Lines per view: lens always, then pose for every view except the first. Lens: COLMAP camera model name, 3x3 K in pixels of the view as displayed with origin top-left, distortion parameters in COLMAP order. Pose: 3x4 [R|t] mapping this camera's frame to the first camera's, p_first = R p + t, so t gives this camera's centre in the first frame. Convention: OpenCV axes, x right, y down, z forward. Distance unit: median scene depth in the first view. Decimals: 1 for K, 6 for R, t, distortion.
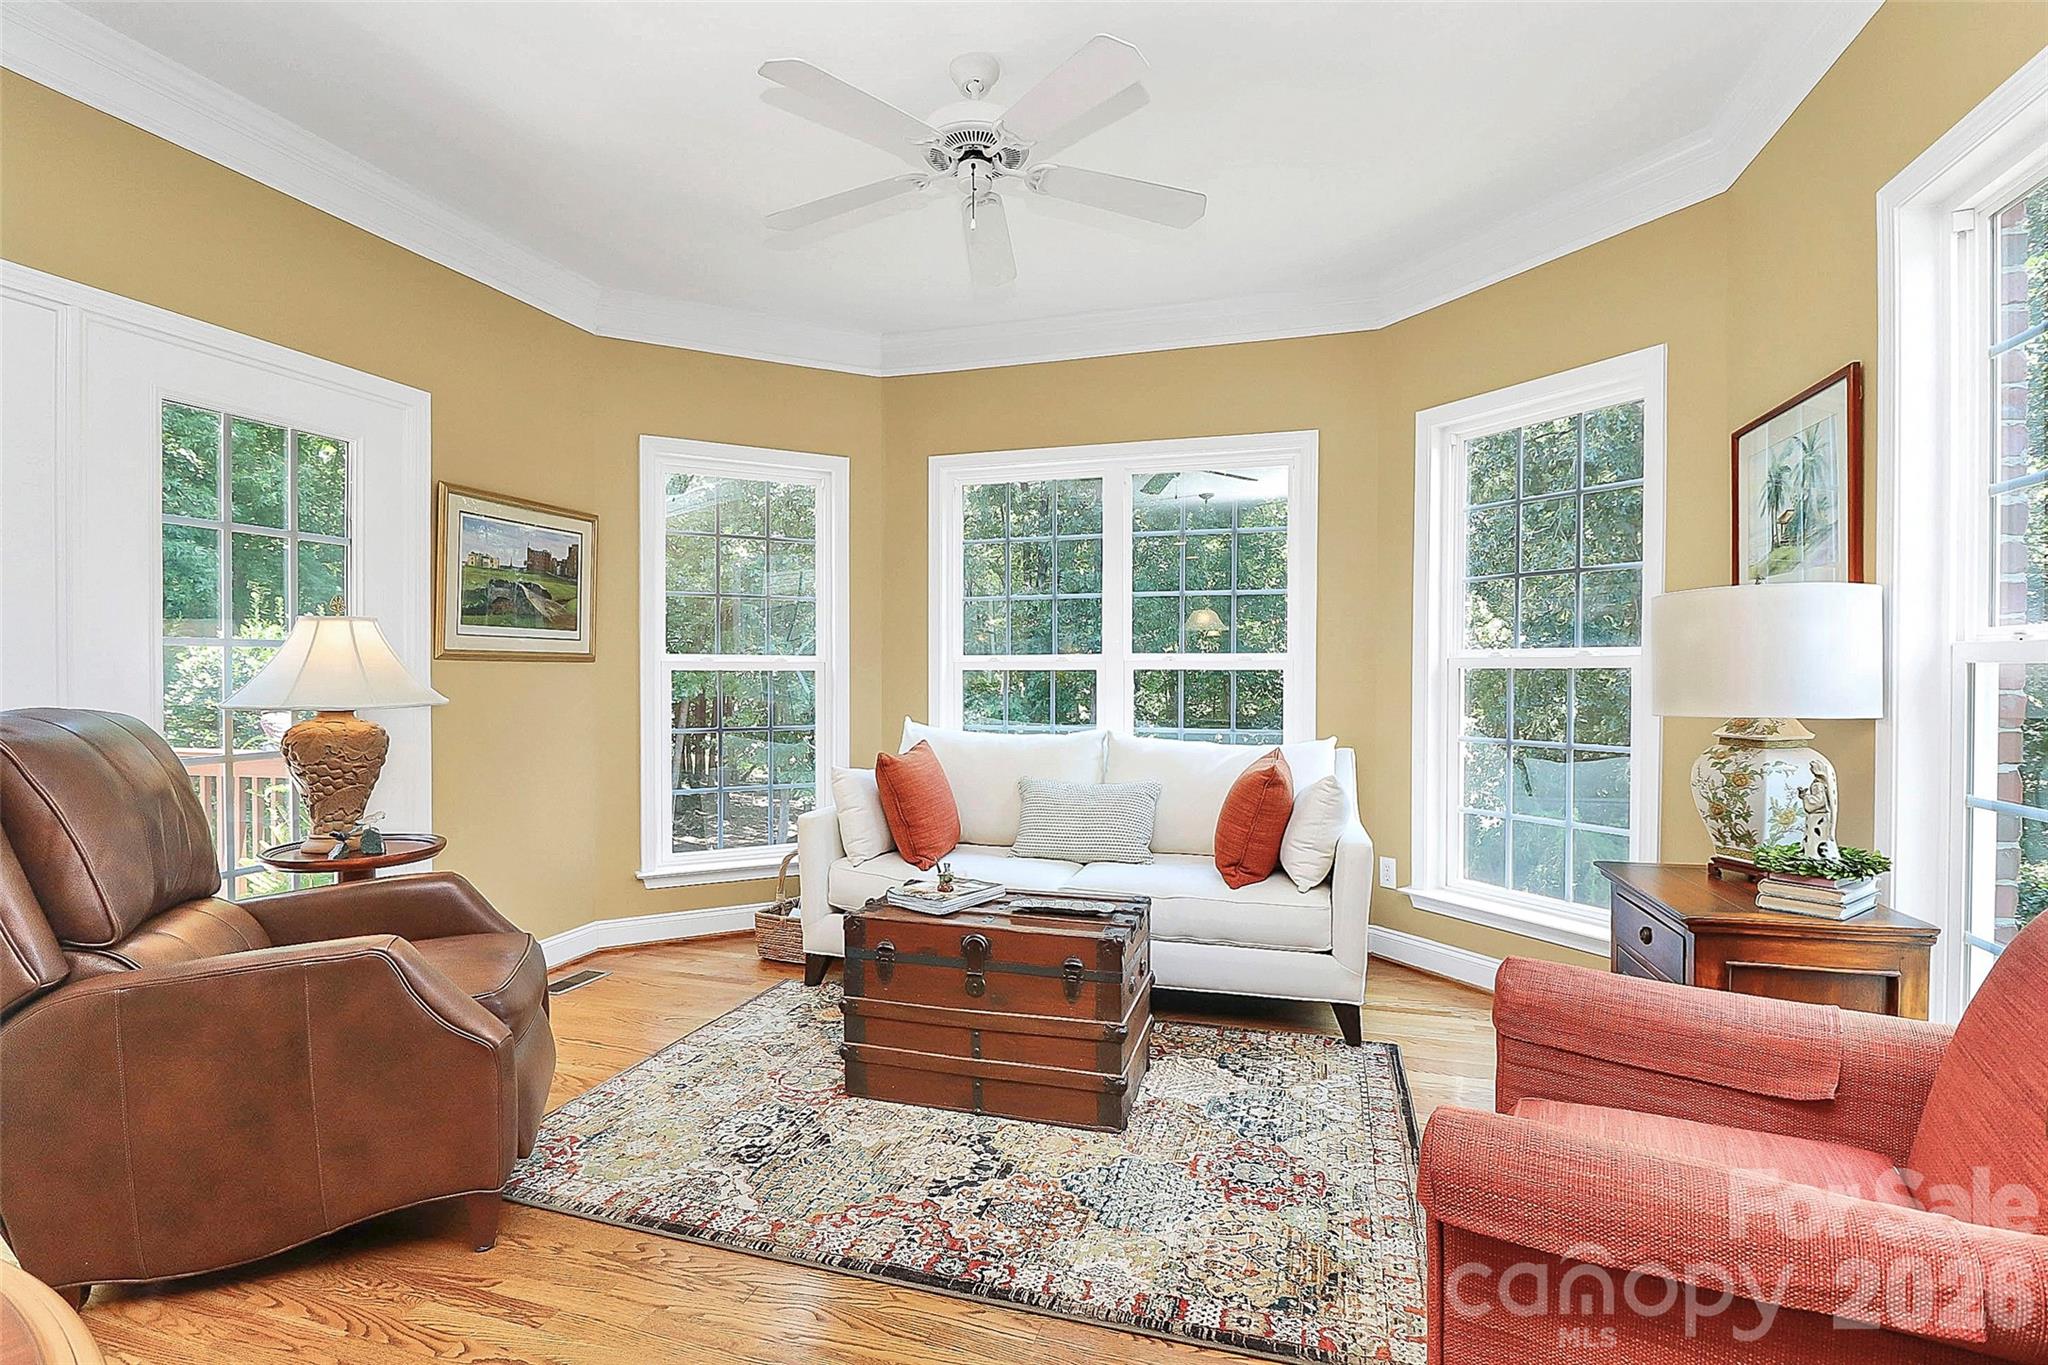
lens RADIAL K [[967.1, 0, 1024.0], [0, 967.1, 682.5], [0, 0, 1]] dist [-0.004129, -0.000196]
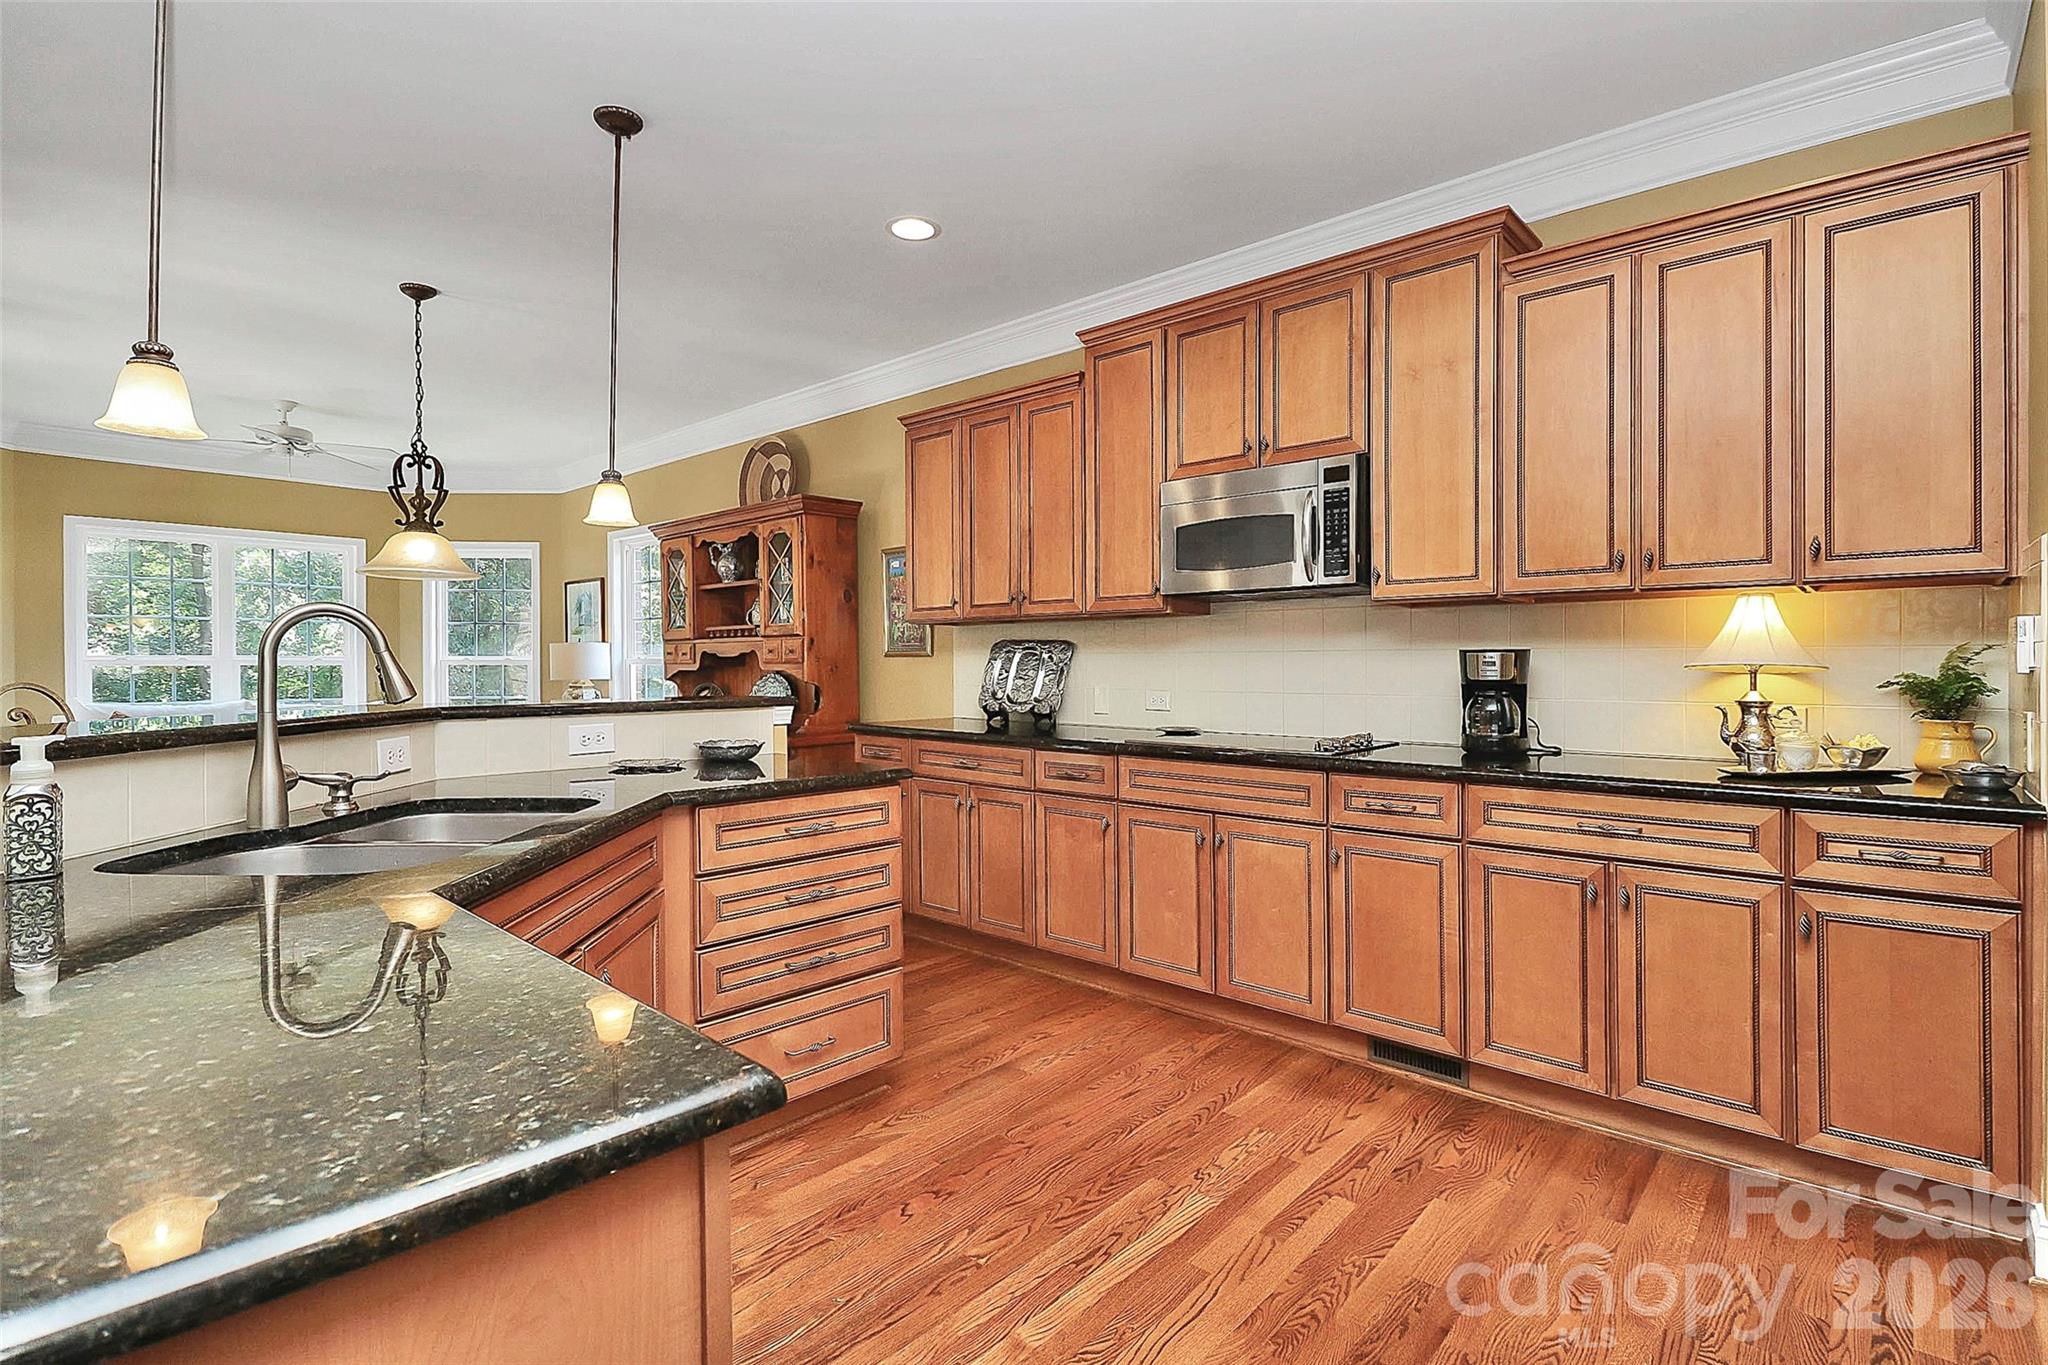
lens RADIAL K [[966.3, 0, 1017.4], [0, 966.3, 665.0], [0, 0, 1]] dist [0.001125, -0.011264]
pose [[0.426886, -0.000212, 0.904305, -0.998069], [0.010018, 0.999940, -0.004494, 0.006700], [-0.904250, 0.010978, 0.426863, -1.109927]]
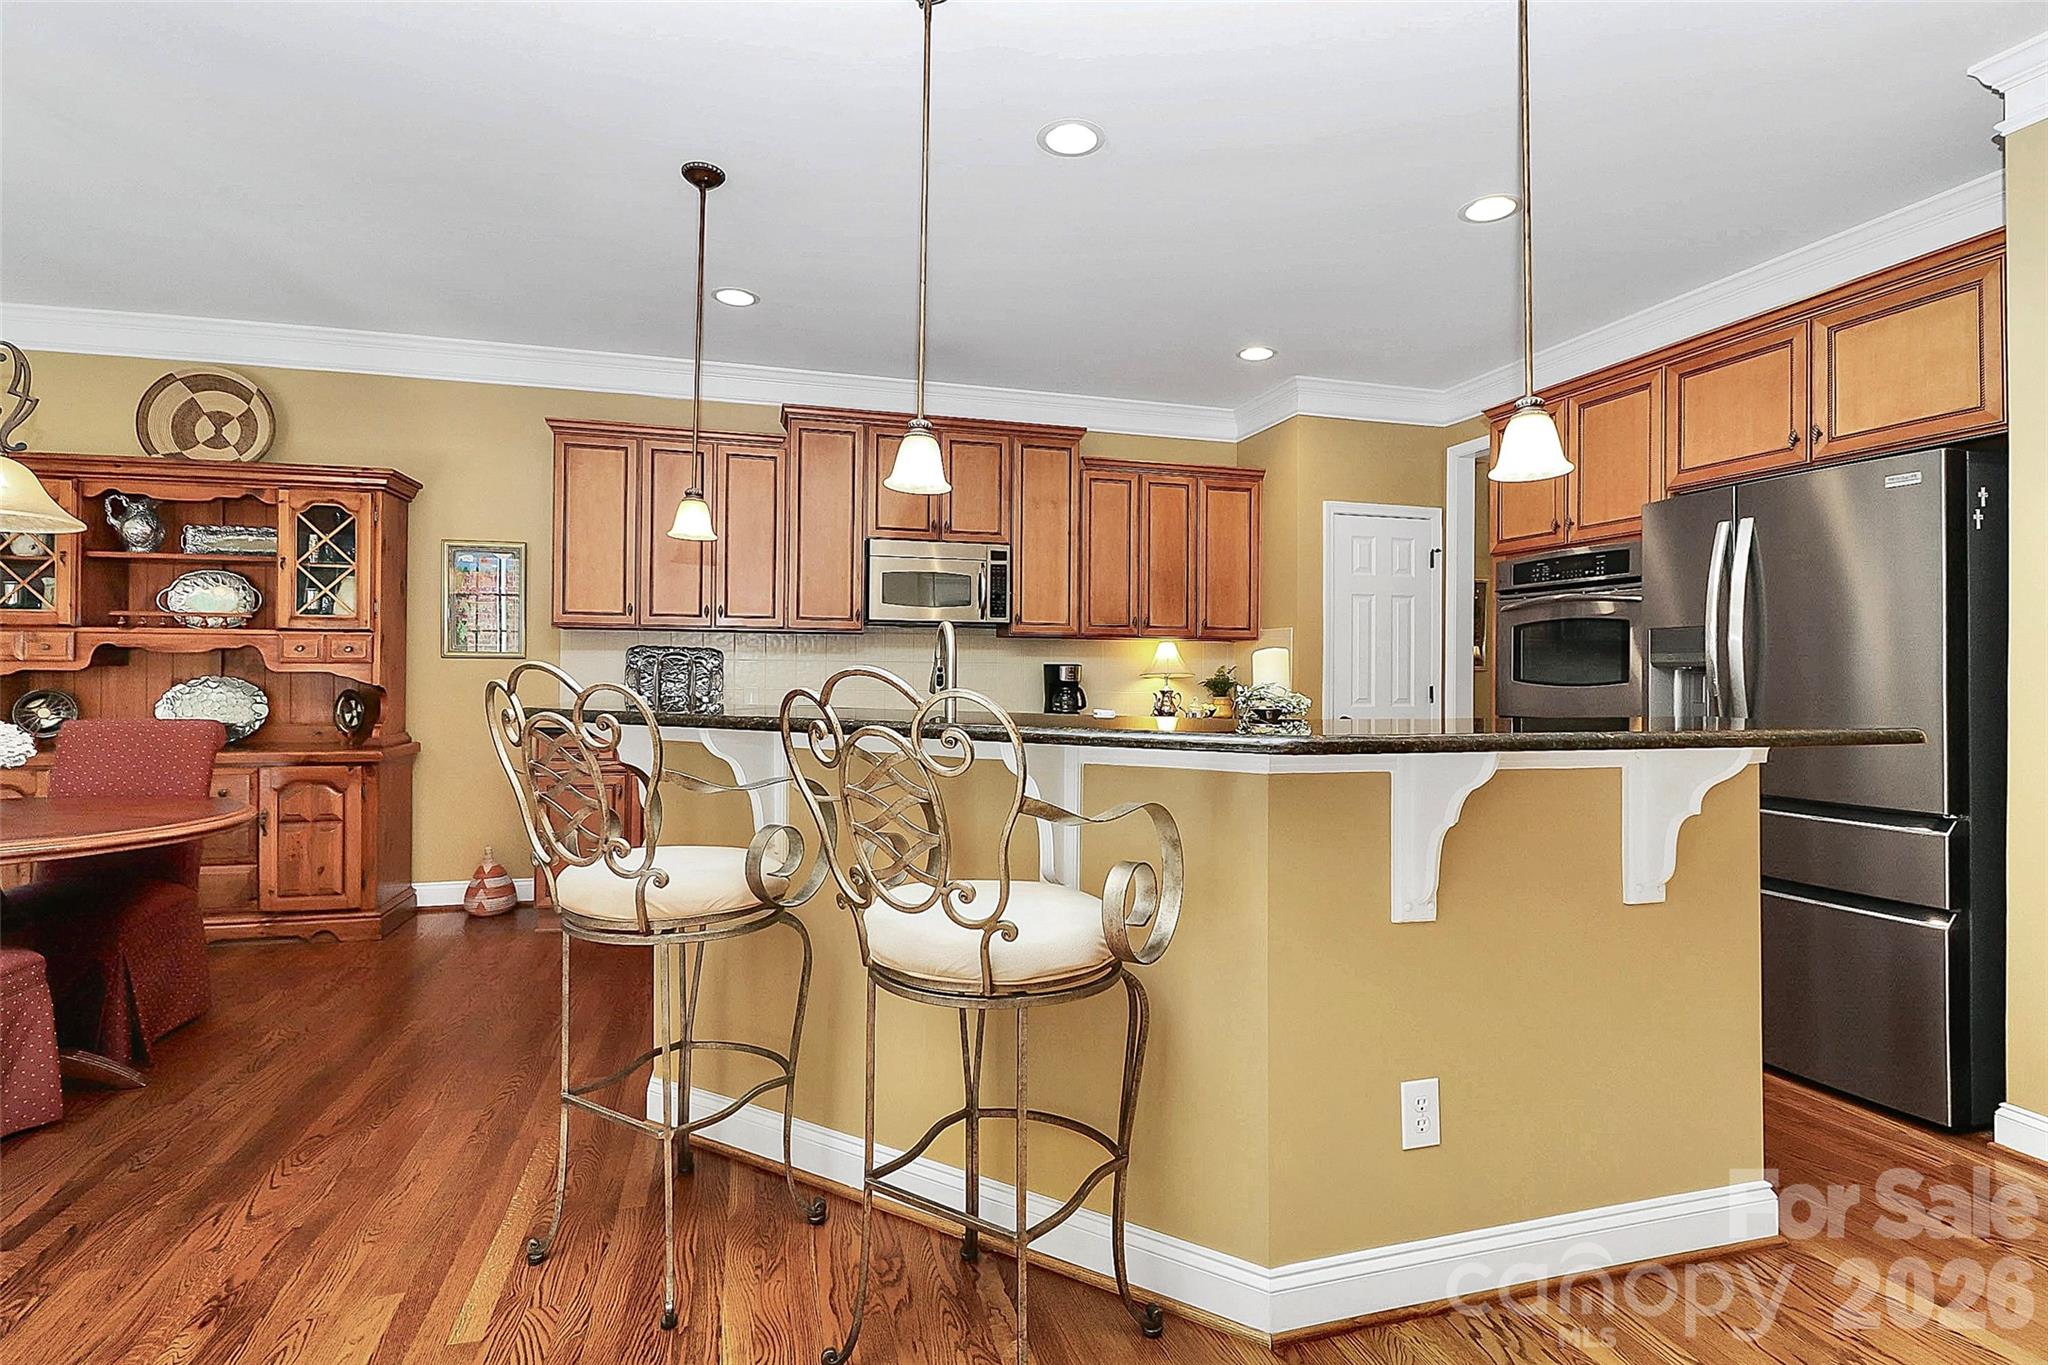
lens RADIAL K [[977.2, 0, 1030.5], [0, 977.2, 676.2], [0, 0, 1]] dist [-0.004470, -0.010891]
pose [[-0.542463, -0.003679, 0.840072, -1.330578], [0.000946, 0.999987, 0.004991, 0.004517], [-0.840079, 0.003502, -0.542452, -0.244585]]
